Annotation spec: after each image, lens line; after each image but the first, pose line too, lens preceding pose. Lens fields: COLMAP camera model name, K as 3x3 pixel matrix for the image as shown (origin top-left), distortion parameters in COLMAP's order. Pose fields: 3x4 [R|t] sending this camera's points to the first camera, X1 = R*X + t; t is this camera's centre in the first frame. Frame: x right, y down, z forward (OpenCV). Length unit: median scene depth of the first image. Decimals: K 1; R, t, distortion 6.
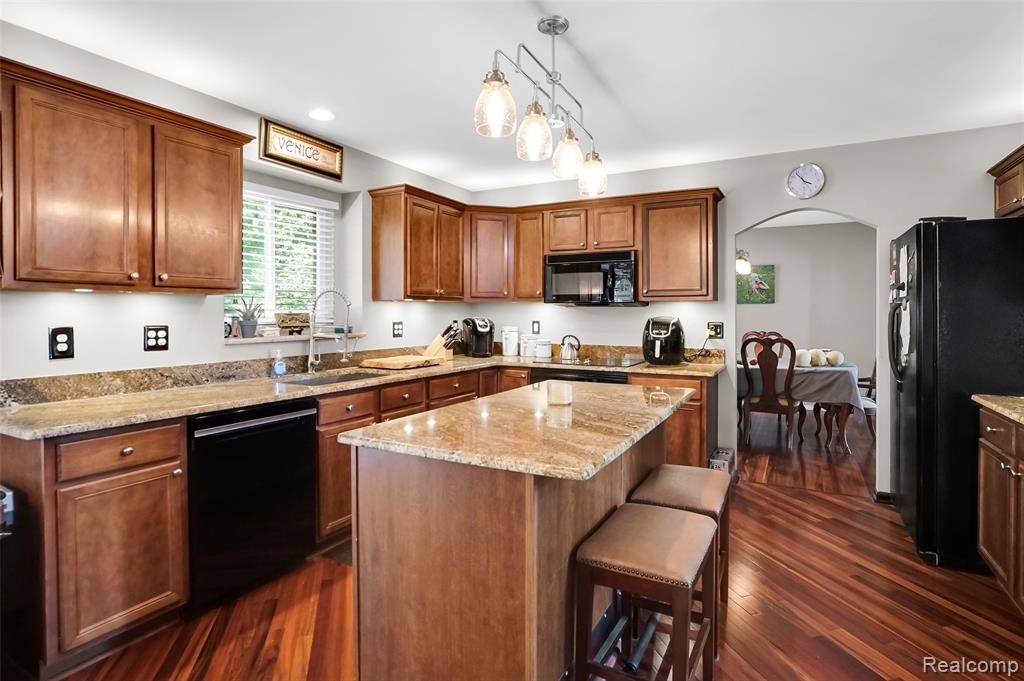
lens RADIAL K [[525.6, 0, 509.5], [0, 525.6, 329.0], [0, 0, 1]] dist [-0.025037, 0.008968]
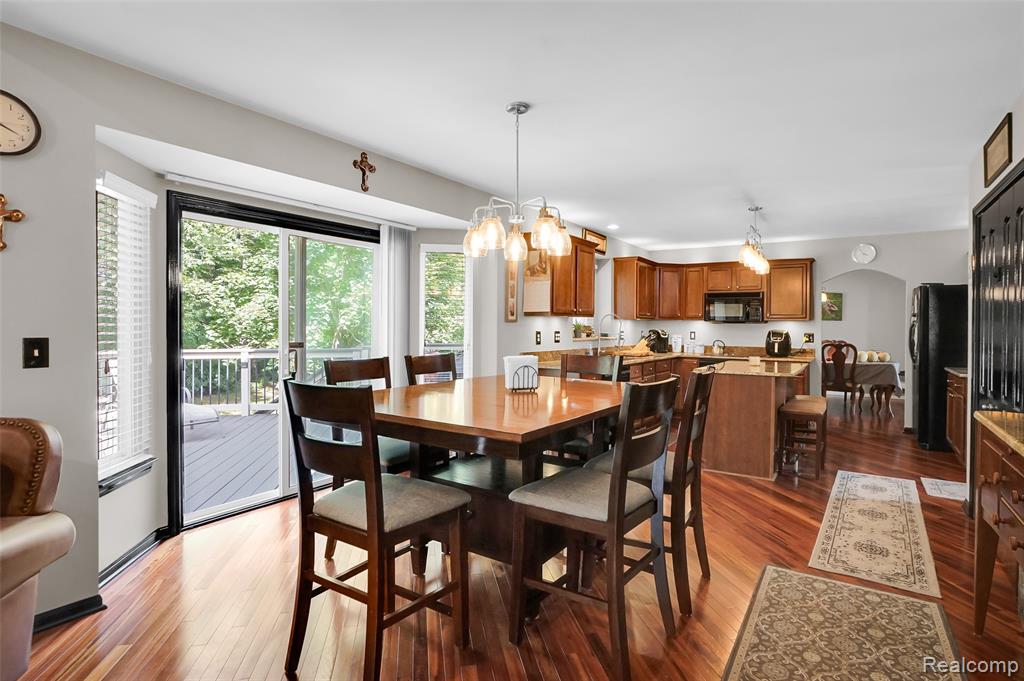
lens RADIAL K [[525.6, 0, 512.6], [0, 525.6, 341.2], [0, 0, 1]] dist [-0.025037, 0.008968]
pose [[0.996584, 0.011179, -0.081825, -0.440765], [-0.011074, 0.999937, 0.001732, 0.021622], [0.081839, -0.000820, 0.996645, -0.794524]]
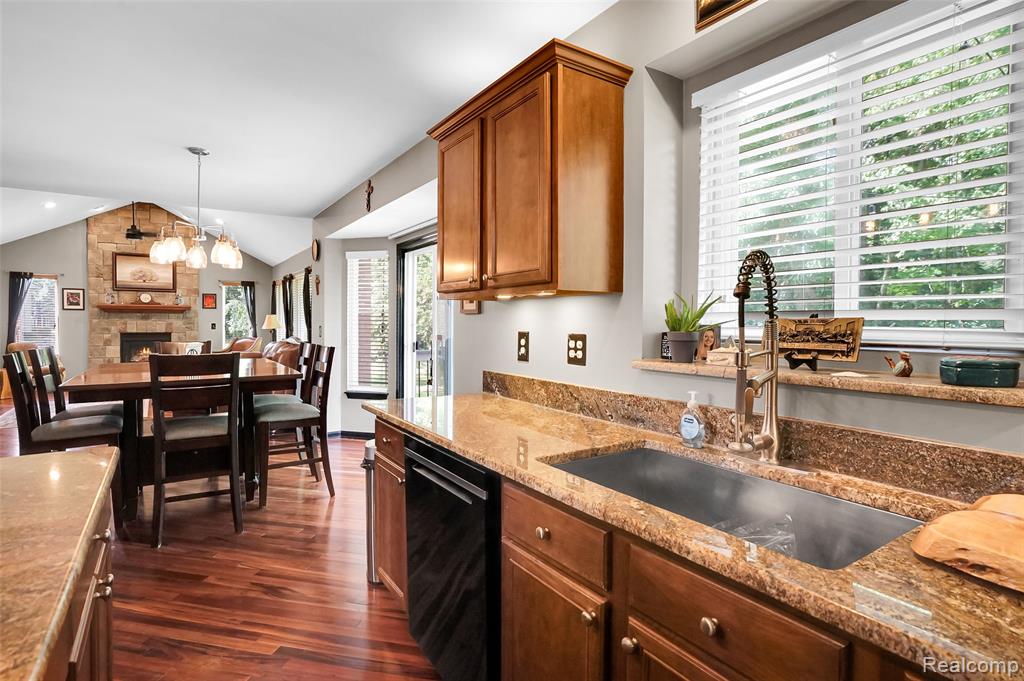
lens RADIAL K [[525.6, 0, 500.0], [0, 525.6, 330.5], [0, 0, 1]] dist [-0.025037, 0.008968]
pose [[-0.469760, 0.007777, -0.882760, 0.069217], [-0.035980, 0.998962, 0.027948, -0.019716], [0.882061, 0.044890, -0.468993, 0.825093]]
